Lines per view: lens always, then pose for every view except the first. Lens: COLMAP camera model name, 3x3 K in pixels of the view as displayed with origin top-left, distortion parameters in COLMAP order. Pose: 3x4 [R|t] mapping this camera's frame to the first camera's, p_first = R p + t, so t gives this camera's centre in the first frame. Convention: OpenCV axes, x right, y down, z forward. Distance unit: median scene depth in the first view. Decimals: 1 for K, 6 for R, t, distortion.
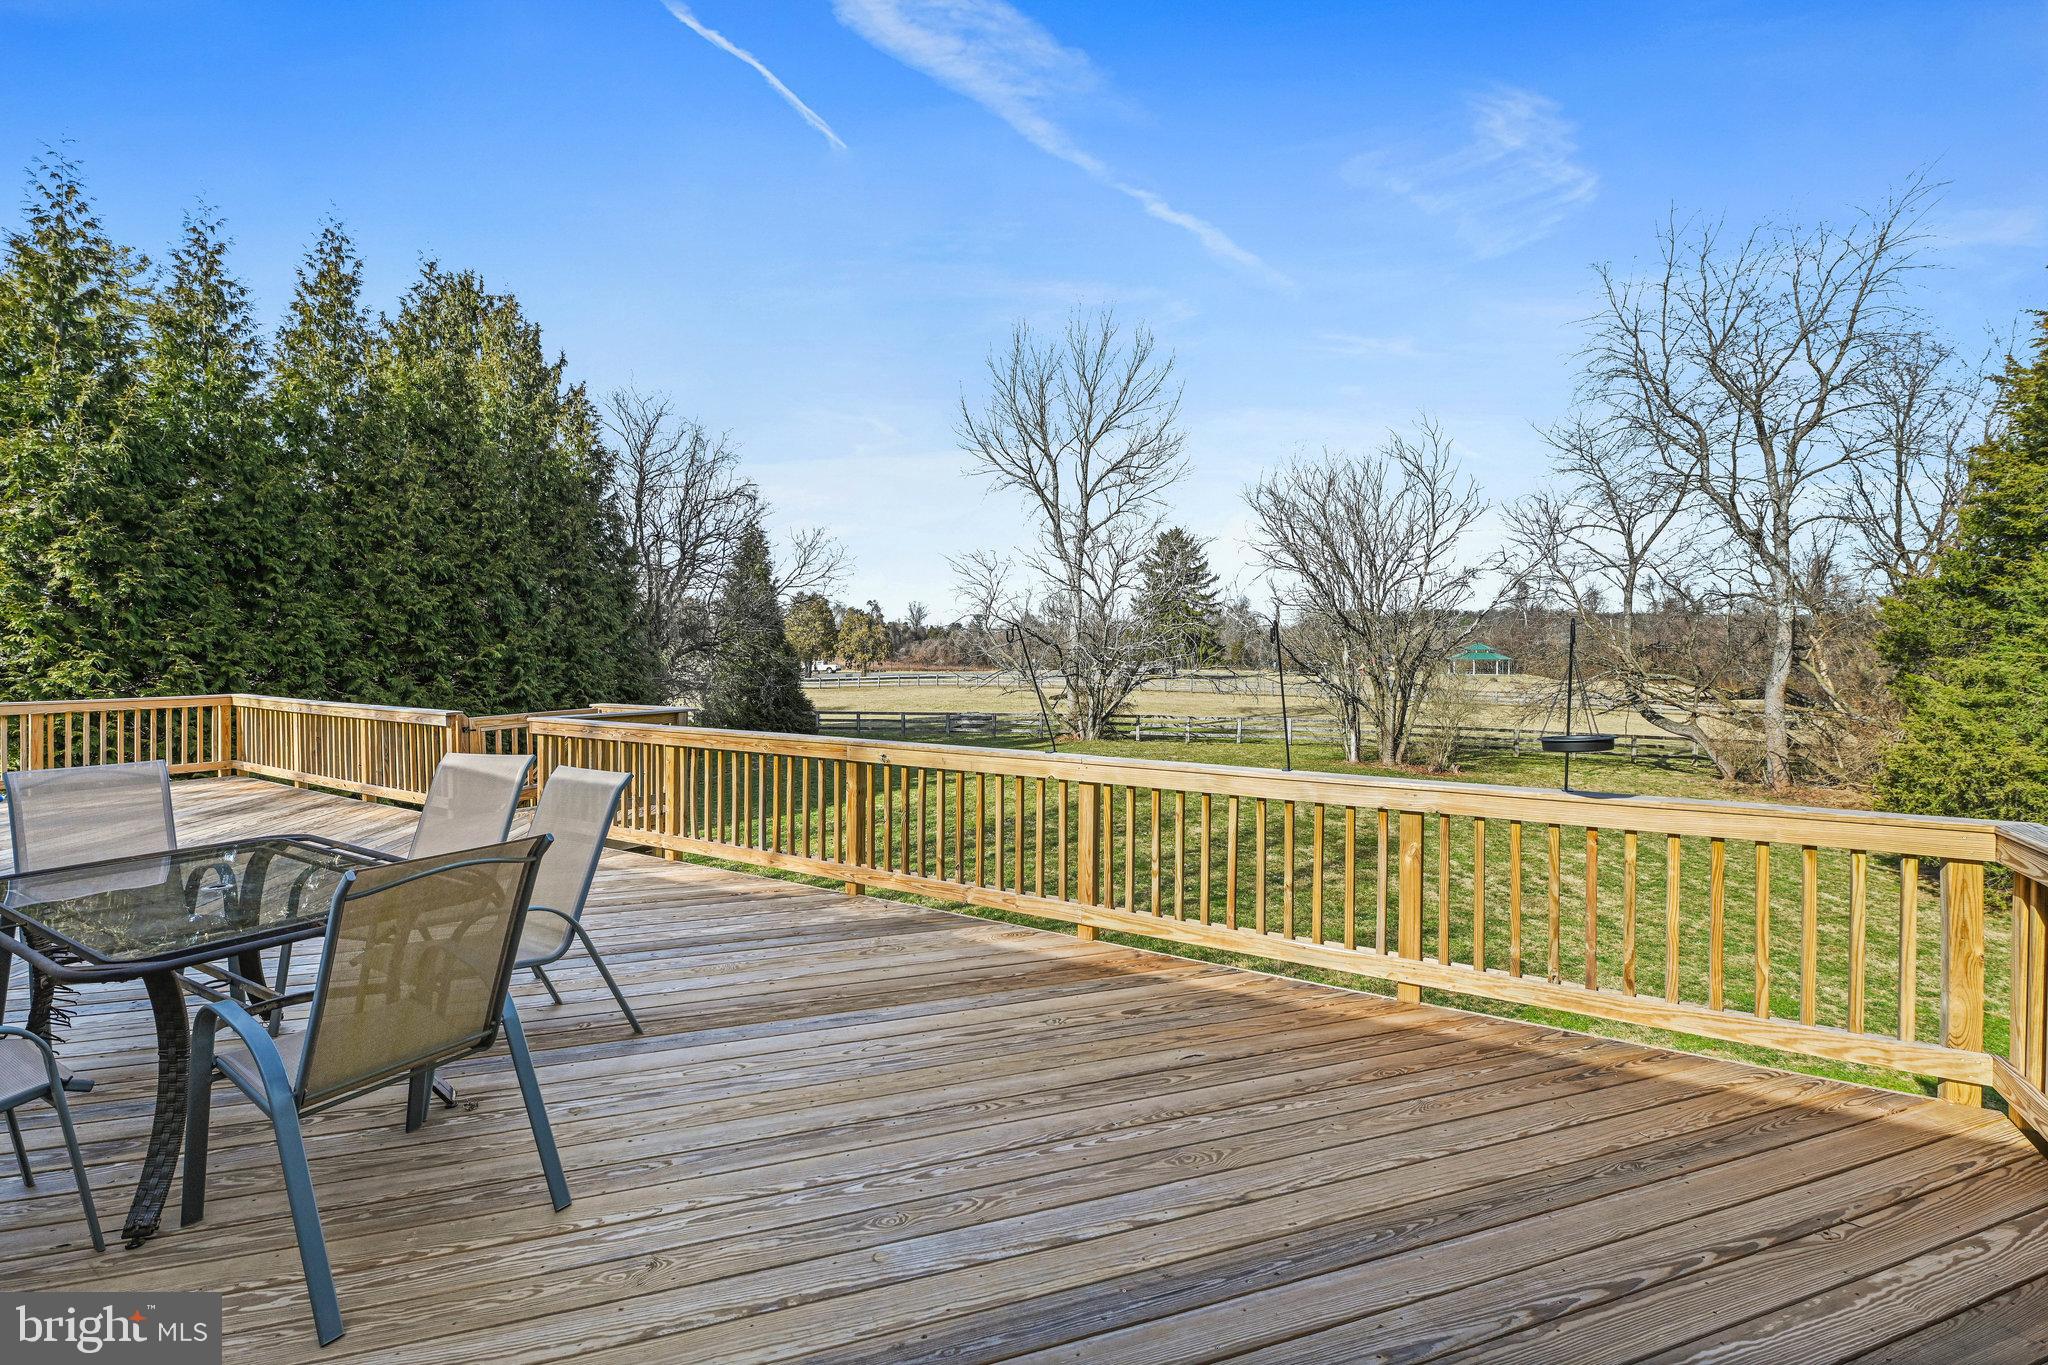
lens RADIAL K [[895.8, 0, 1035.8], [0, 895.8, 666.0], [0, 0, 1]] dist [-0.007538, -0.002647]
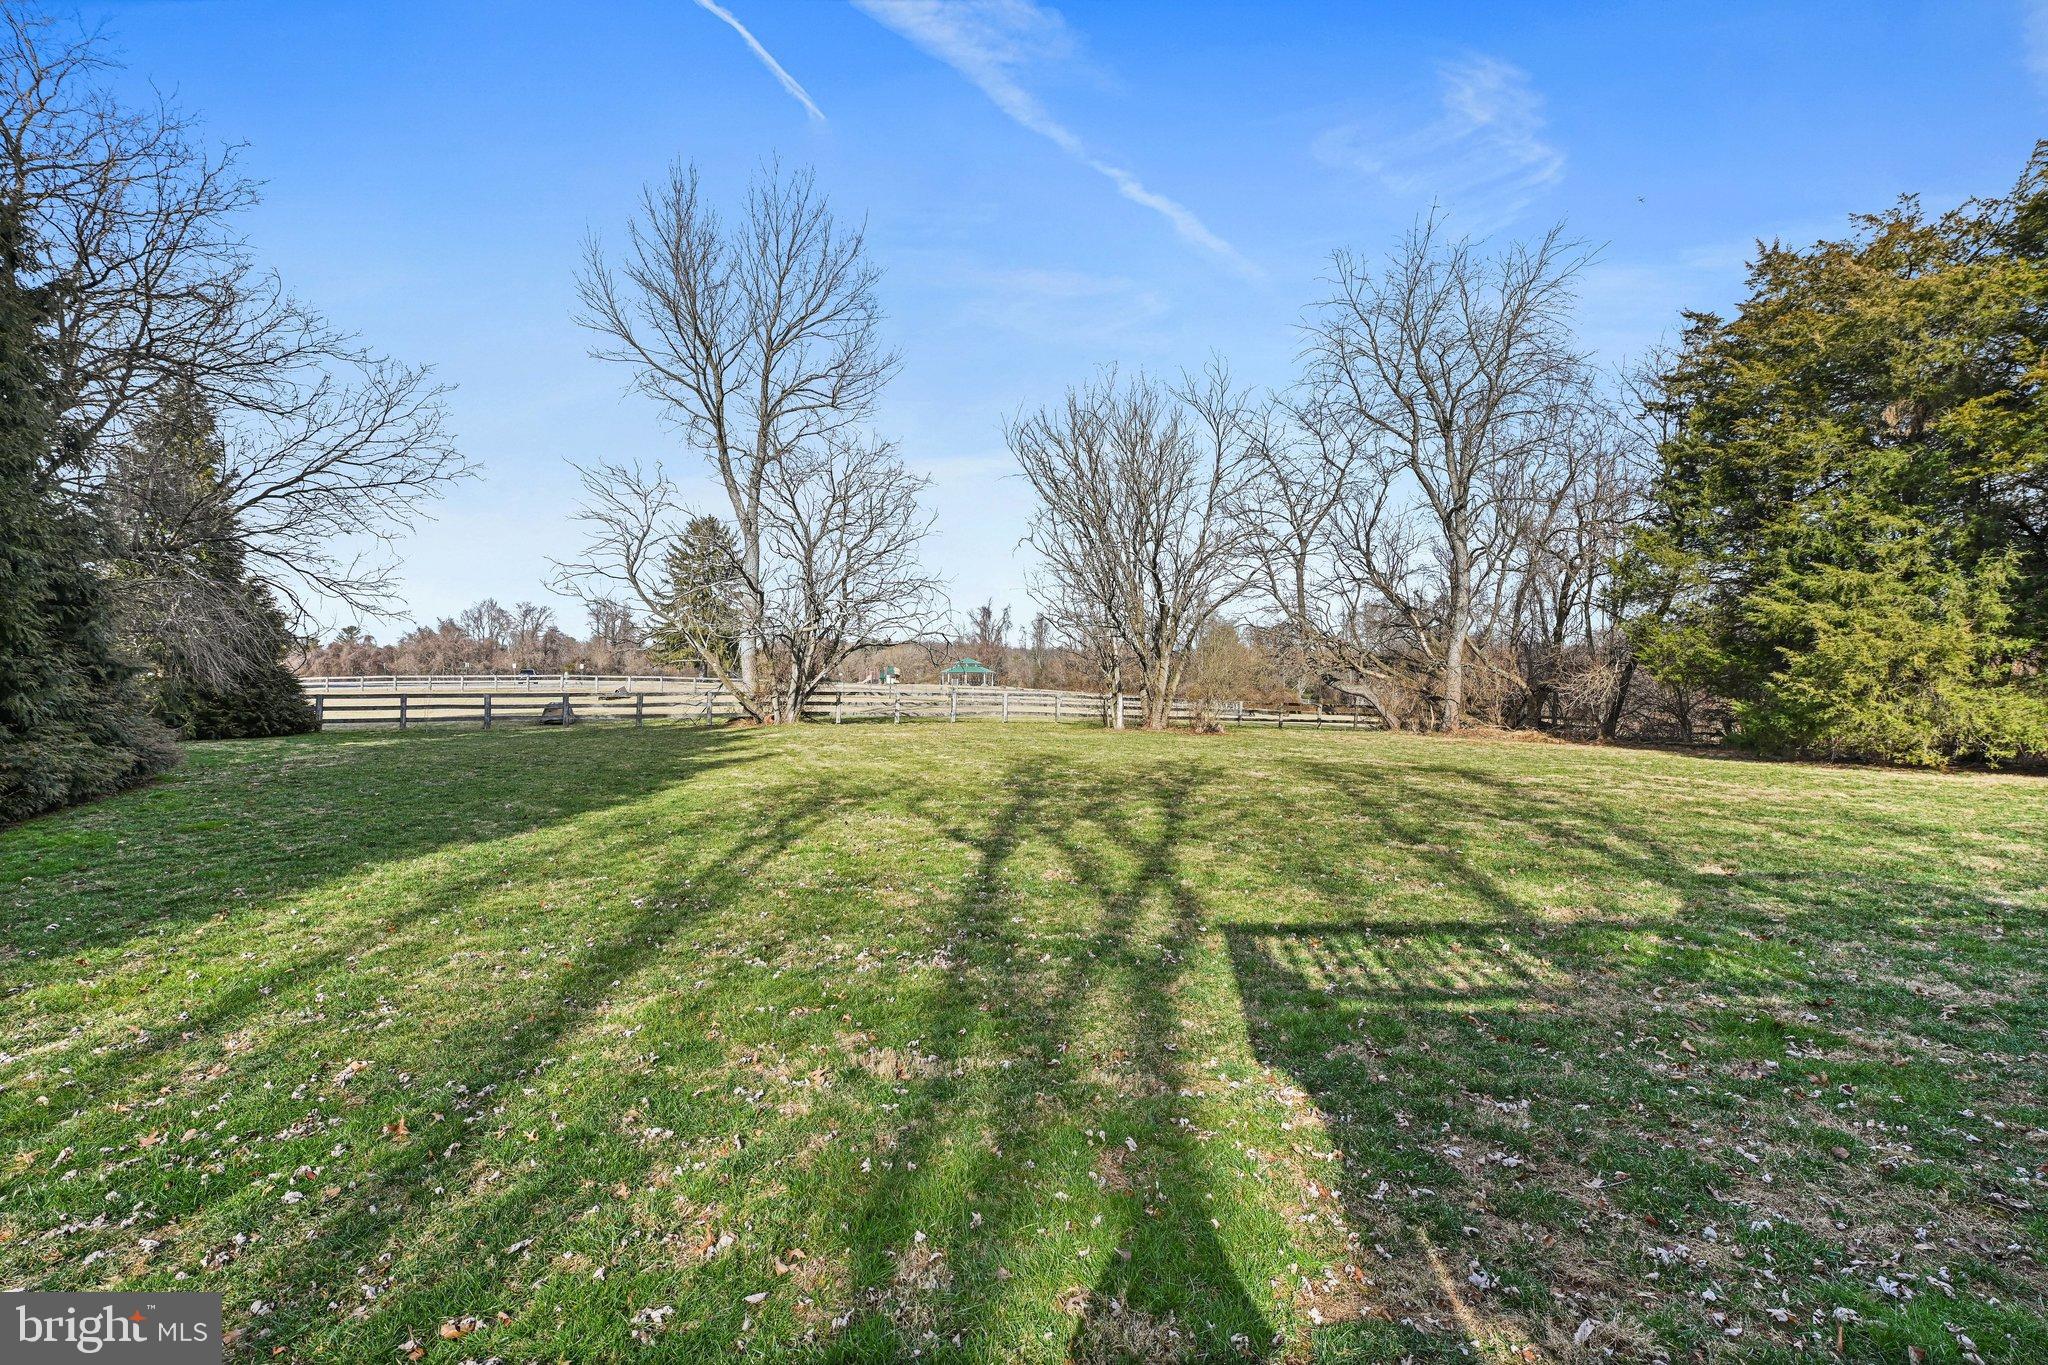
lens RADIAL K [[895.8, 0, 1008.9], [0, 895.8, 670.9], [0, 0, 1]] dist [-0.007538, -0.002647]
pose [[0.823951, 0.012025, 0.566533, -0.283134], [0.006200, 0.999524, -0.030232, 0.079234], [-0.566627, 0.028422, 0.823484, 0.325262]]
